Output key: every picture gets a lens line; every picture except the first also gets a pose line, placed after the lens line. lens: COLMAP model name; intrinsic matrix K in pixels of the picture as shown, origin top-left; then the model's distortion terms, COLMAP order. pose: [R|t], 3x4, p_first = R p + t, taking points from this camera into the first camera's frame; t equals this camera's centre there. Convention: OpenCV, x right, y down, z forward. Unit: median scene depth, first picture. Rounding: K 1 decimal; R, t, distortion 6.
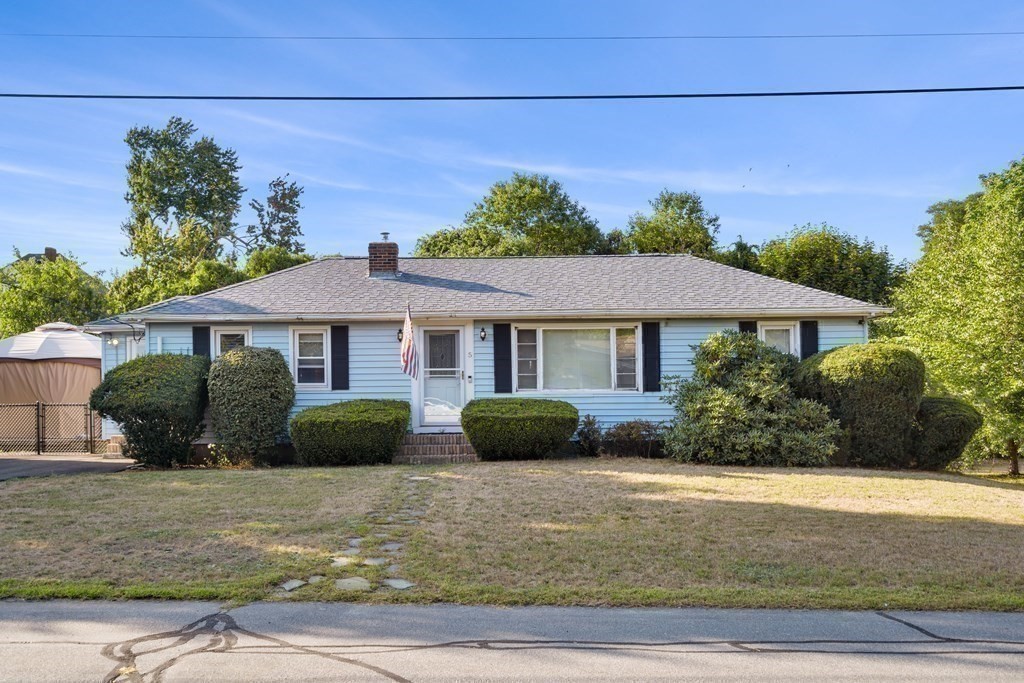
lens RADIAL K [[1031.4, 0, 512.0], [0, 1031.4, 341.5], [0, 0, 1]] dist [0.006772, -0.001199]
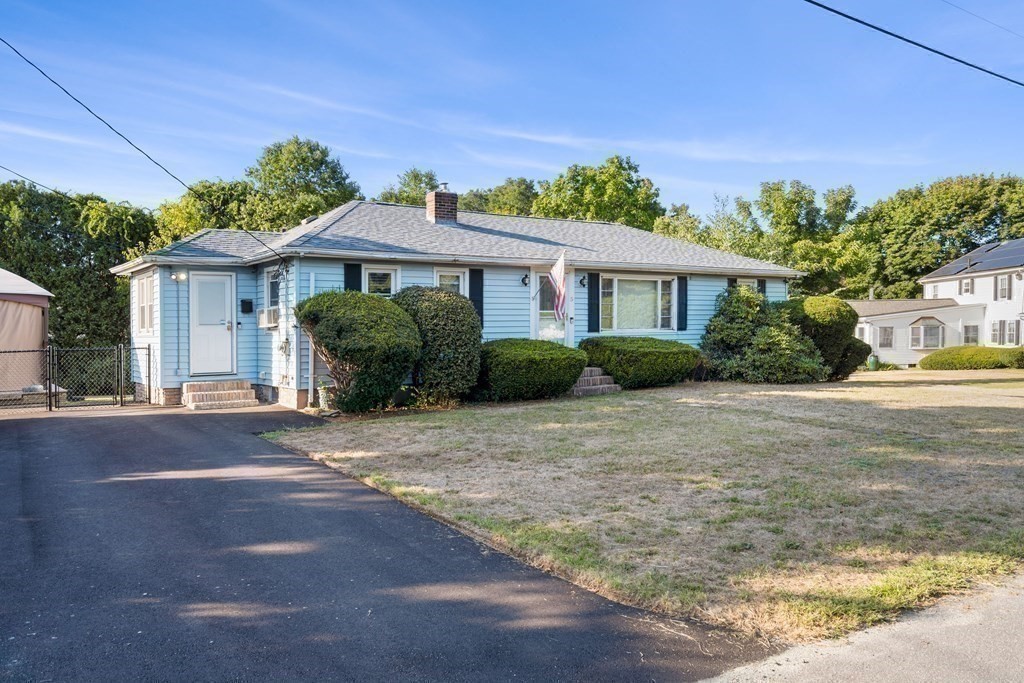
lens RADIAL K [[798.8, 0, 512.0], [0, 798.8, 341.5], [0, 0, 1]] dist [0.011658, 0.001650]
pose [[0.816390, -0.010681, 0.577402, -0.606166], [-0.021331, 0.998589, 0.048632, 0.018166], [-0.577107, -0.052020, 0.815010, 0.313862]]
